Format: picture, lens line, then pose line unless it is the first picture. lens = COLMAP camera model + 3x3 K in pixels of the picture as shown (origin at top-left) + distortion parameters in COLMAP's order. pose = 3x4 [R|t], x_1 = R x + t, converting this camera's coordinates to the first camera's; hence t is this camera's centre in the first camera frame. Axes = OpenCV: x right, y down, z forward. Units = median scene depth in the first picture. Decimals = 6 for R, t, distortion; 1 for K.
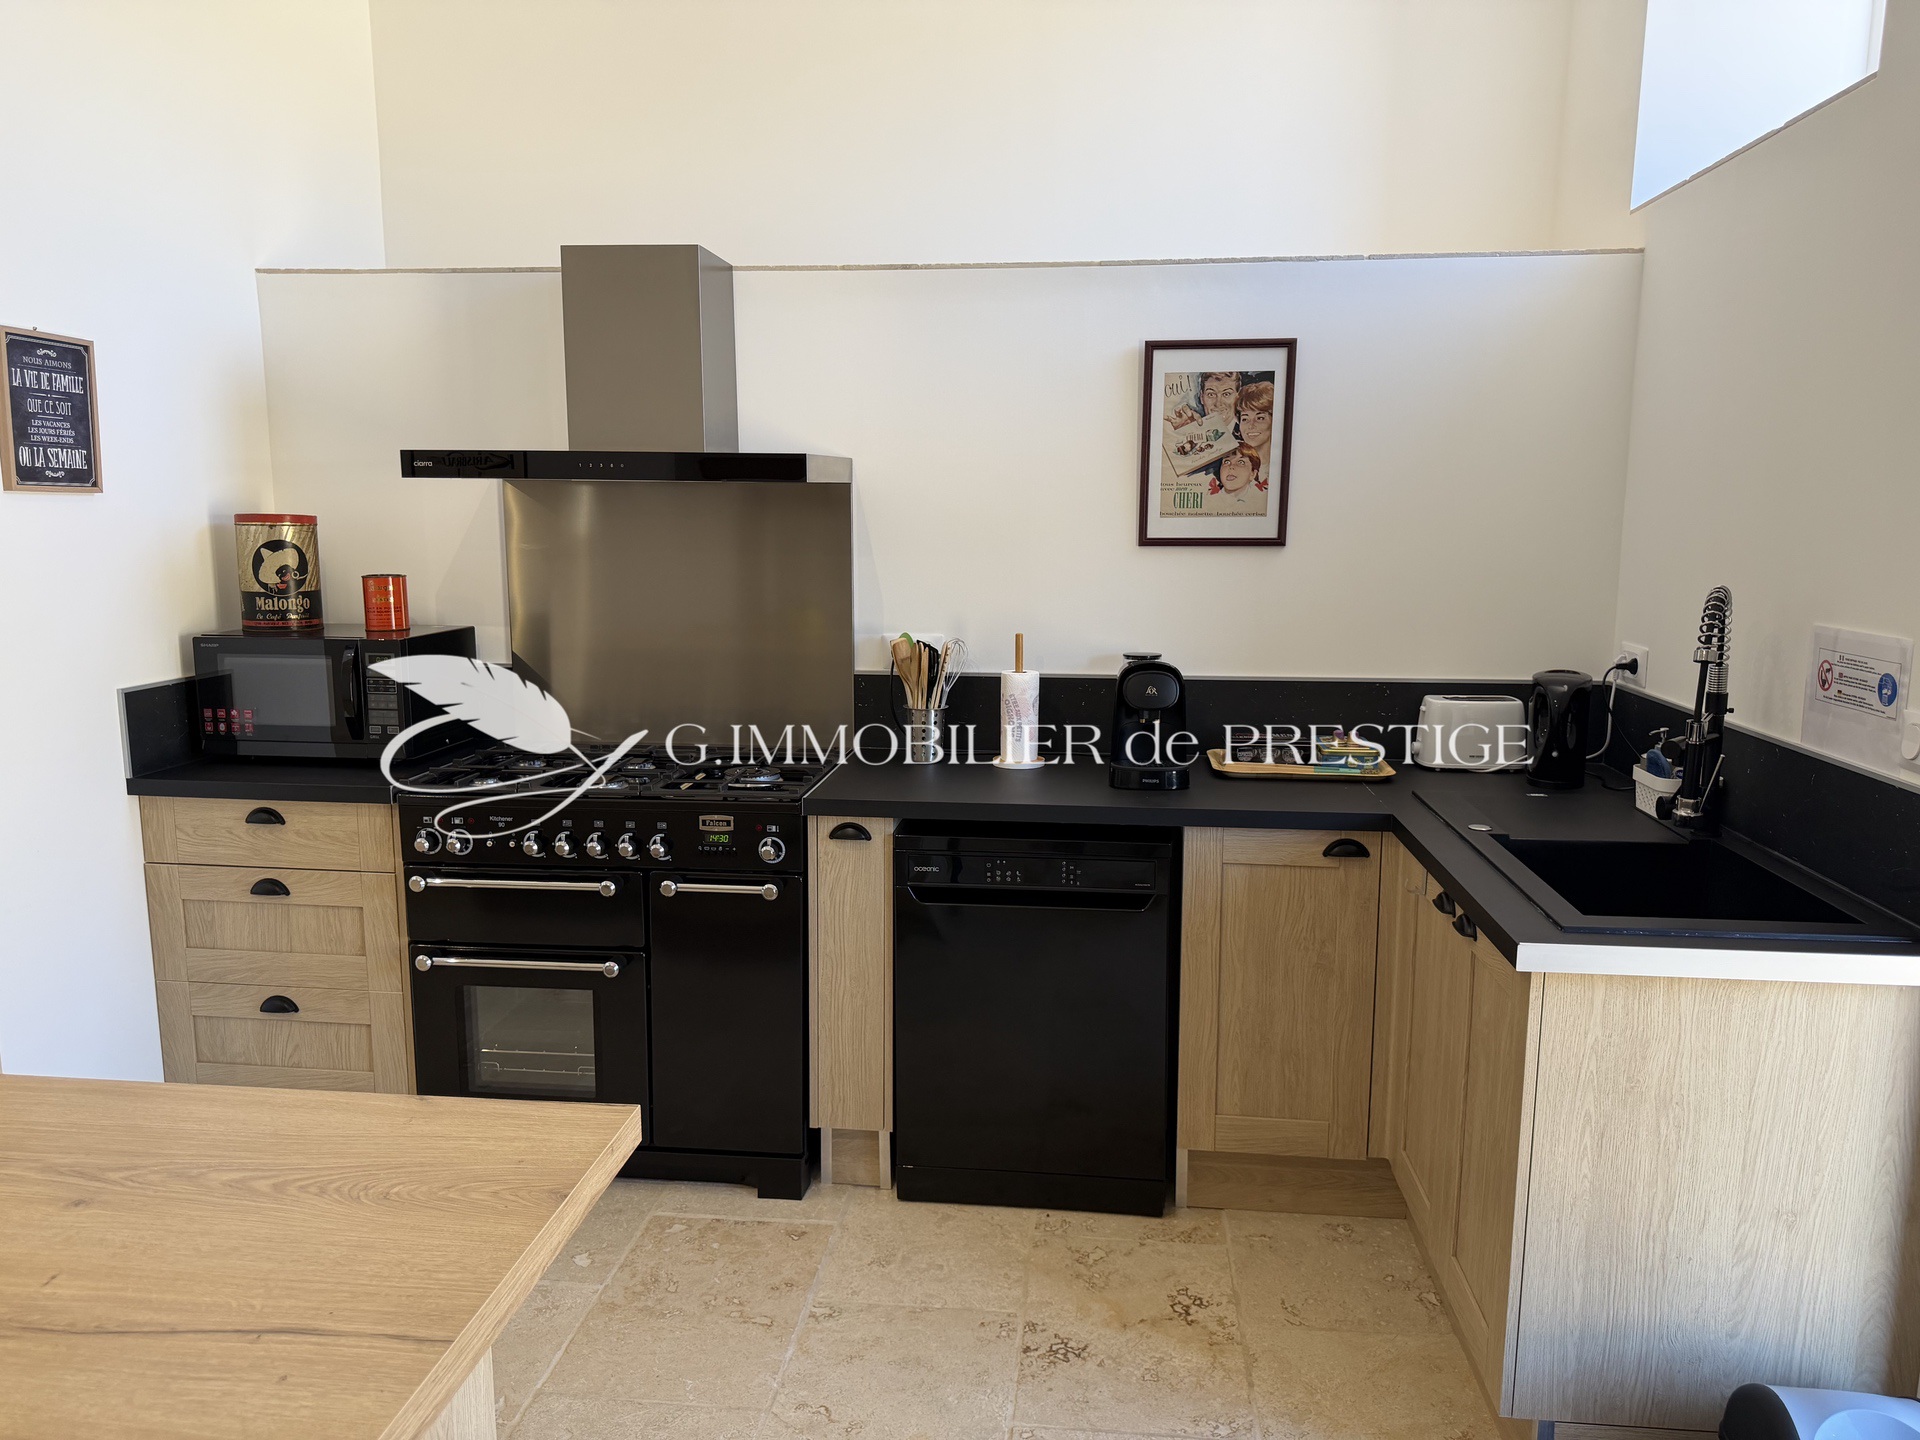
lens RADIAL K [[1360.0, 0, 968.5], [0, 1360.0, 704.9], [0, 0, 1]] dist [0.045764, -0.046160]
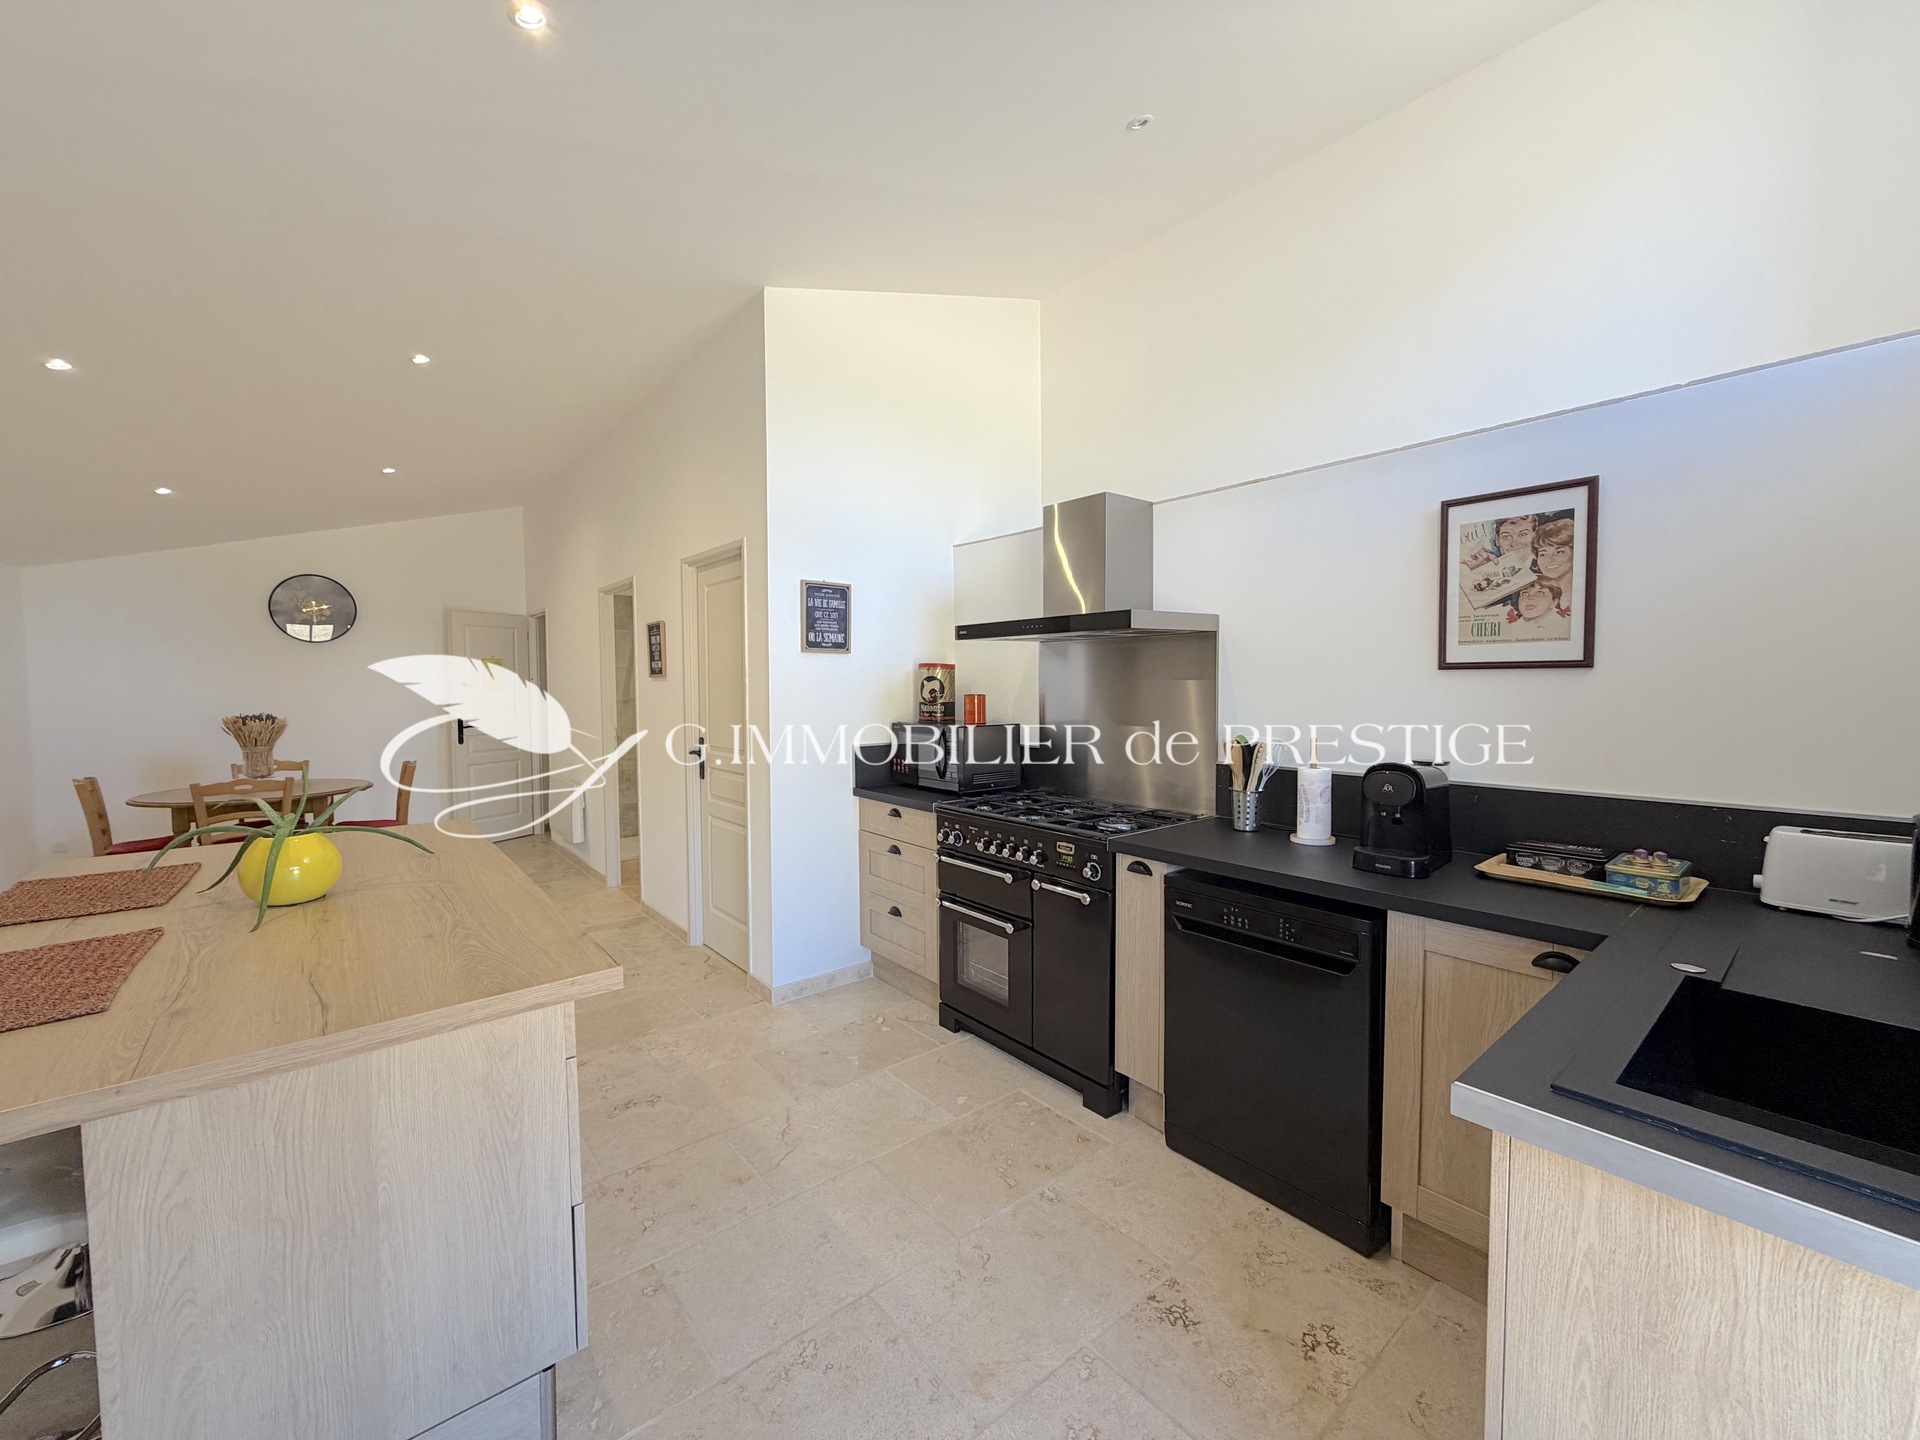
lens RADIAL K [[767.9, 0, 962.8], [0, 767.9, 710.4], [0, 0, 1]] dist [-0.006691, 0.003061]
pose [[0.712073, 0.016403, -0.701914, 0.335667], [-0.090761, 0.993489, -0.068858, 0.001543], [0.696214, 0.112738, 0.708926, 0.271638]]
